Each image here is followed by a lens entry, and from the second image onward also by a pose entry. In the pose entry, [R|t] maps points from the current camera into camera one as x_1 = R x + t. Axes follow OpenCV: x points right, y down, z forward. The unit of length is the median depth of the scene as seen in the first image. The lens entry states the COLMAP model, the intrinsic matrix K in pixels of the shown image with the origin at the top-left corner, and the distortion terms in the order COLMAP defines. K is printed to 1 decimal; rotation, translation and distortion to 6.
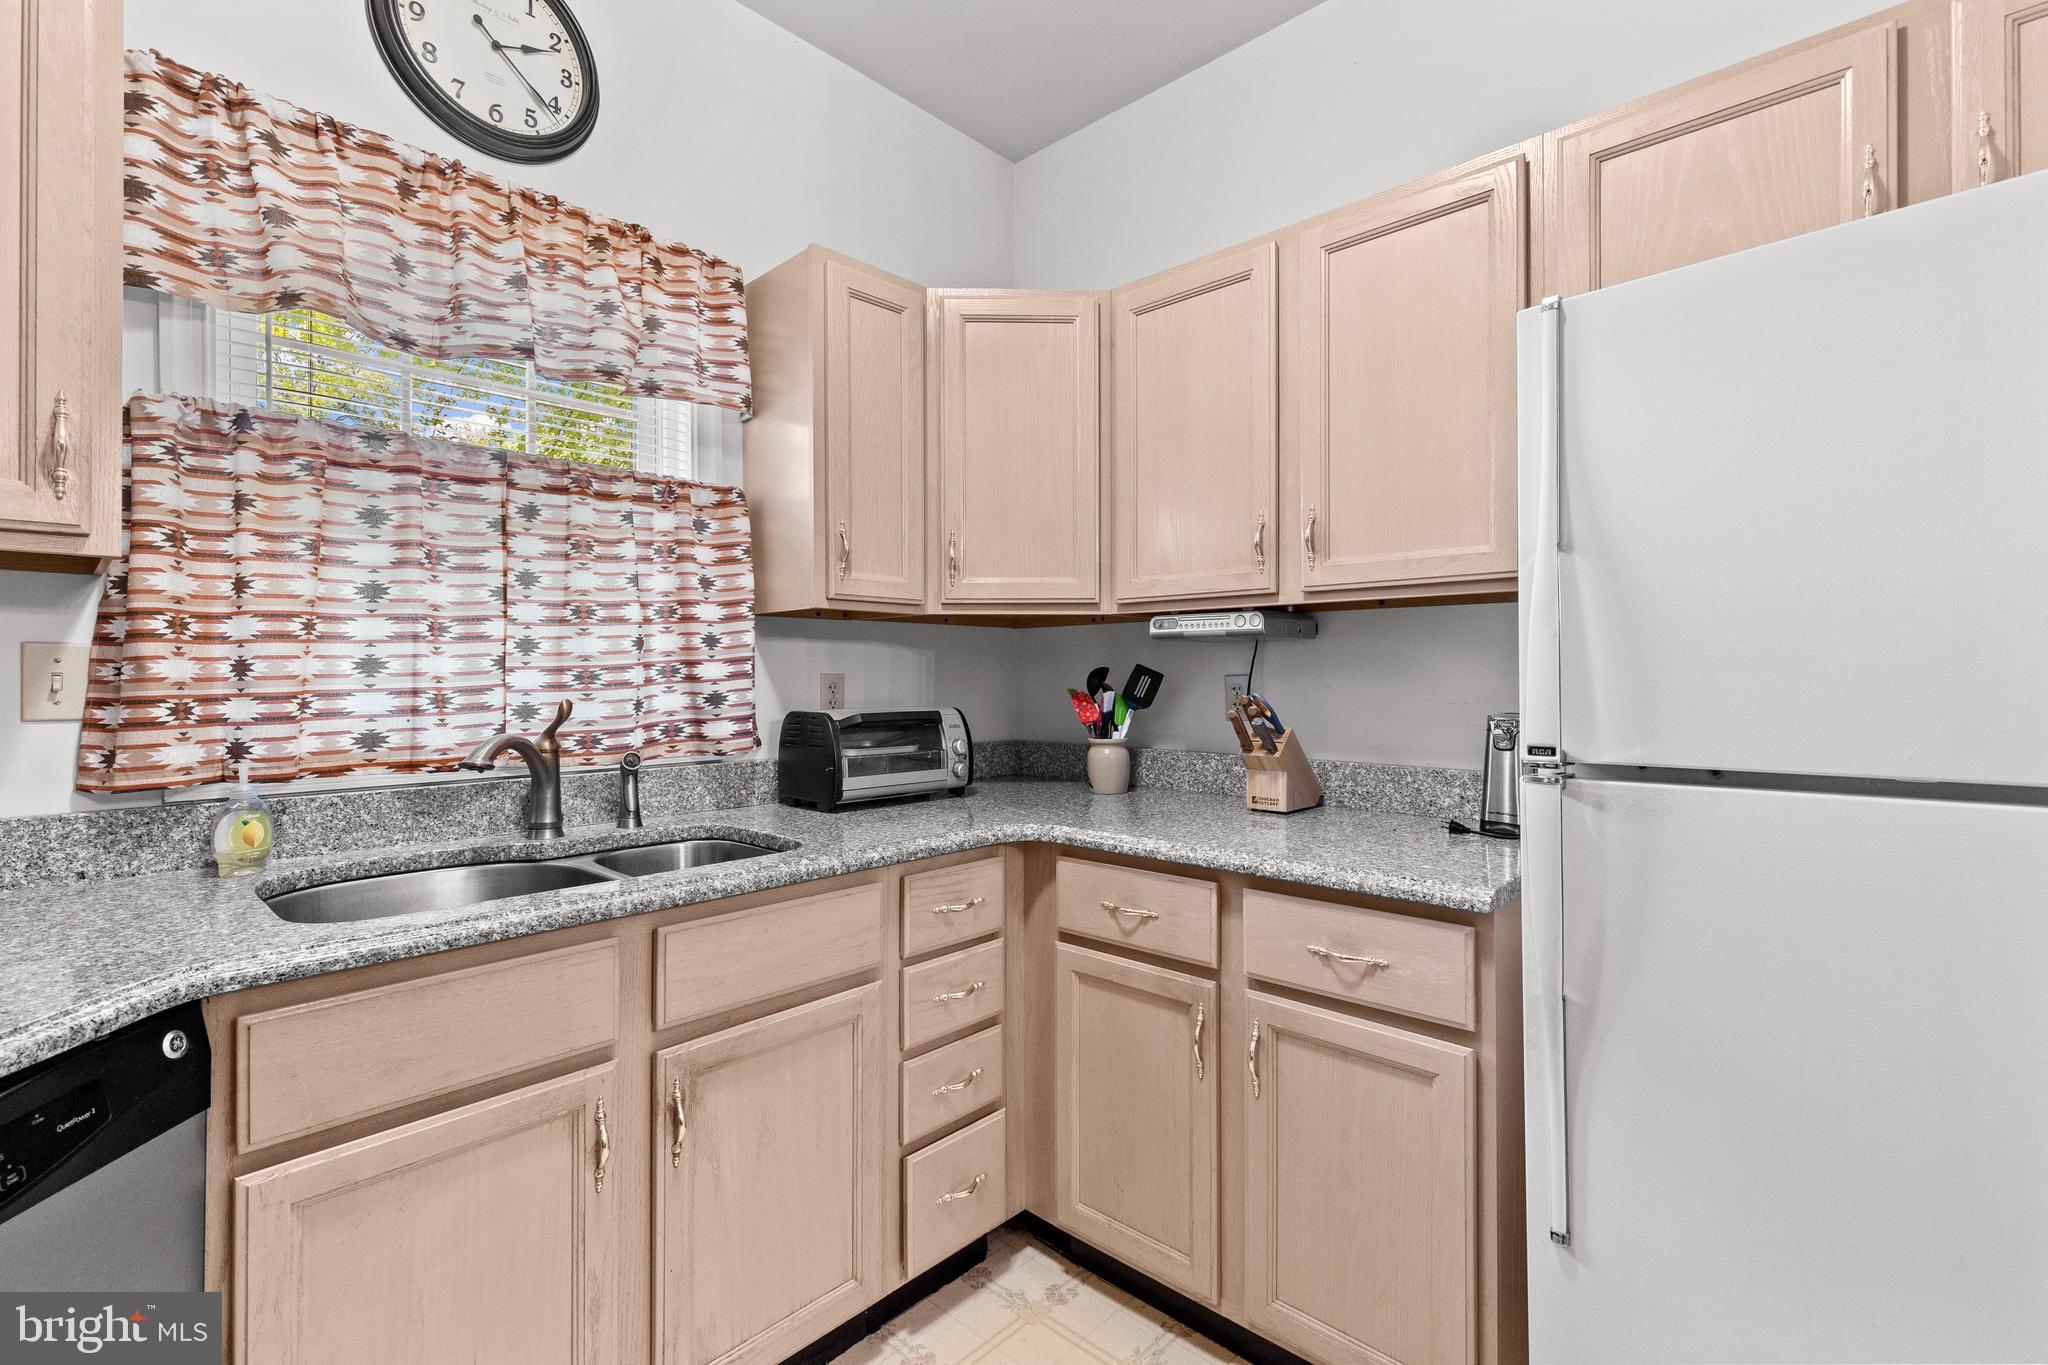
lens RADIAL K [[927.0, 0, 1031.4], [0, 927.0, 672.6], [0, 0, 1]] dist [0.002864, -0.000168]
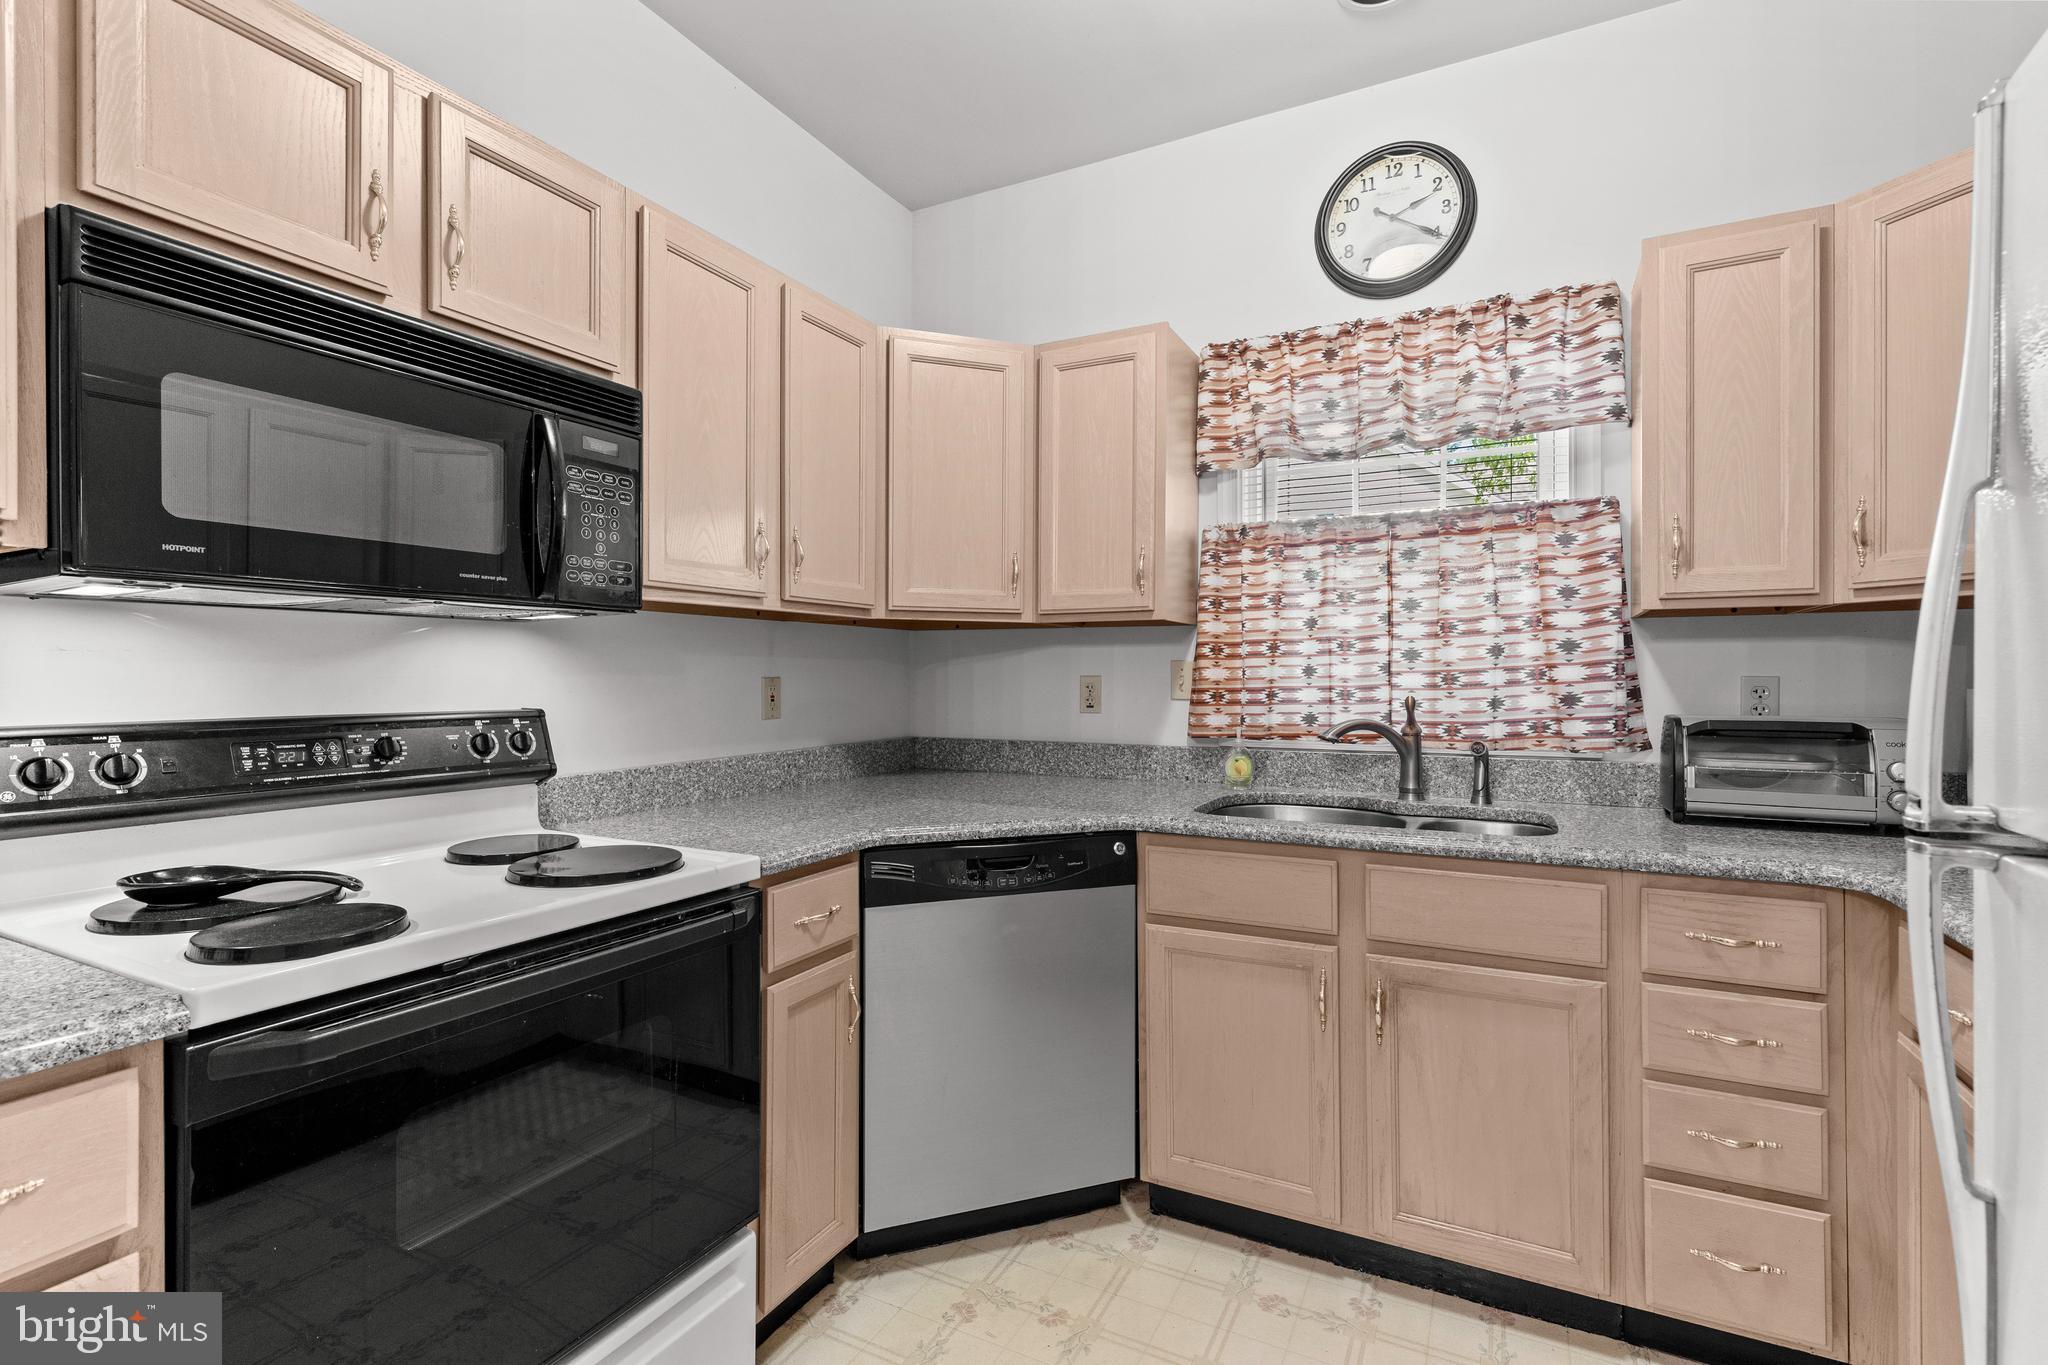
lens RADIAL K [[927.0, 0, 1037.6], [0, 927.0, 677.7], [0, 0, 1]] dist [0.002864, -0.000168]
pose [[0.268384, 0.004115, -0.963303, 0.632265], [0.002779, 0.999983, 0.005046, -0.005260], [0.963308, -0.004032, 0.268368, 0.134193]]
